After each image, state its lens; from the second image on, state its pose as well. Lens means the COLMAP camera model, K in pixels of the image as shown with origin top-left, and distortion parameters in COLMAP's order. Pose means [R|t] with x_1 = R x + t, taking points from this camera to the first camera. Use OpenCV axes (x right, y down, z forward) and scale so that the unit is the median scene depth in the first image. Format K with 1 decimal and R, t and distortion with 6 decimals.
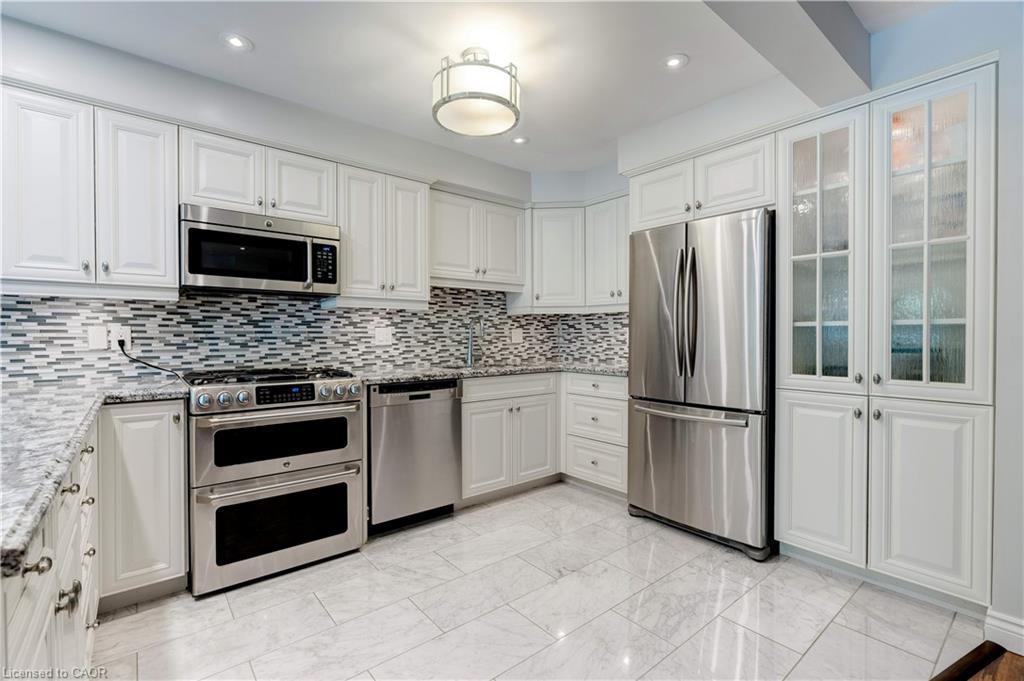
lens RADIAL K [[459.4, 0, 509.6], [0, 459.4, 338.2], [0, 0, 1]] dist [-0.003920, -0.000010]
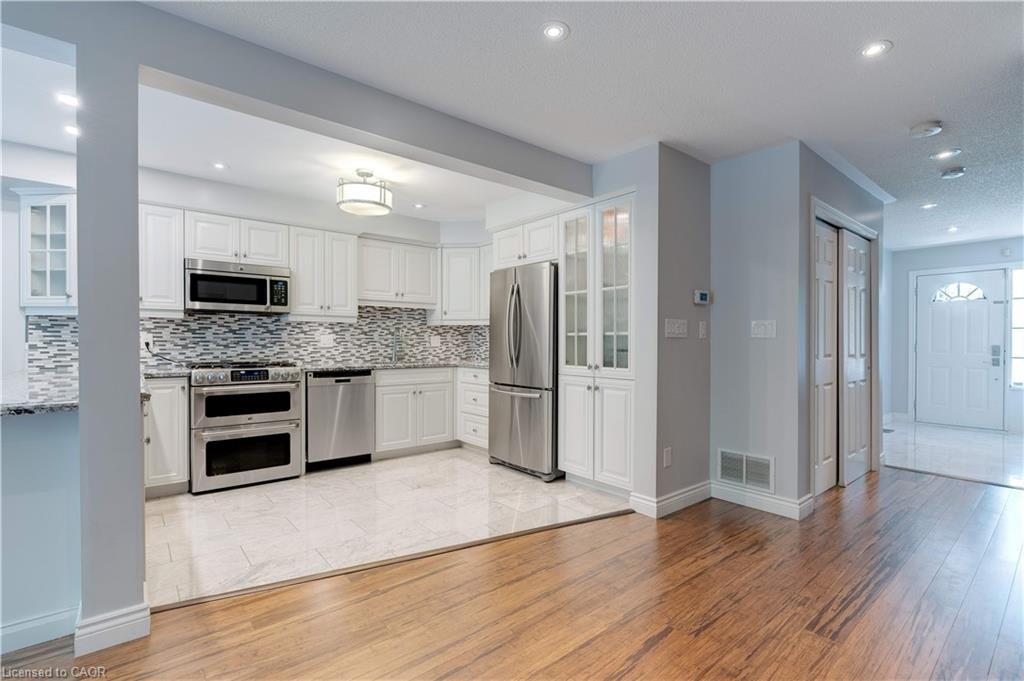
lens RADIAL K [[470.1, 0, 517.6], [0, 470.1, 344.8], [0, 0, 1]] dist [-0.000889, -0.000088]
pose [[0.999973, 0.004232, 0.006025, 0.365366], [-0.004233, 0.999991, 0.000265, 0.005955], [-0.006023, -0.000291, 0.999982, -0.544274]]
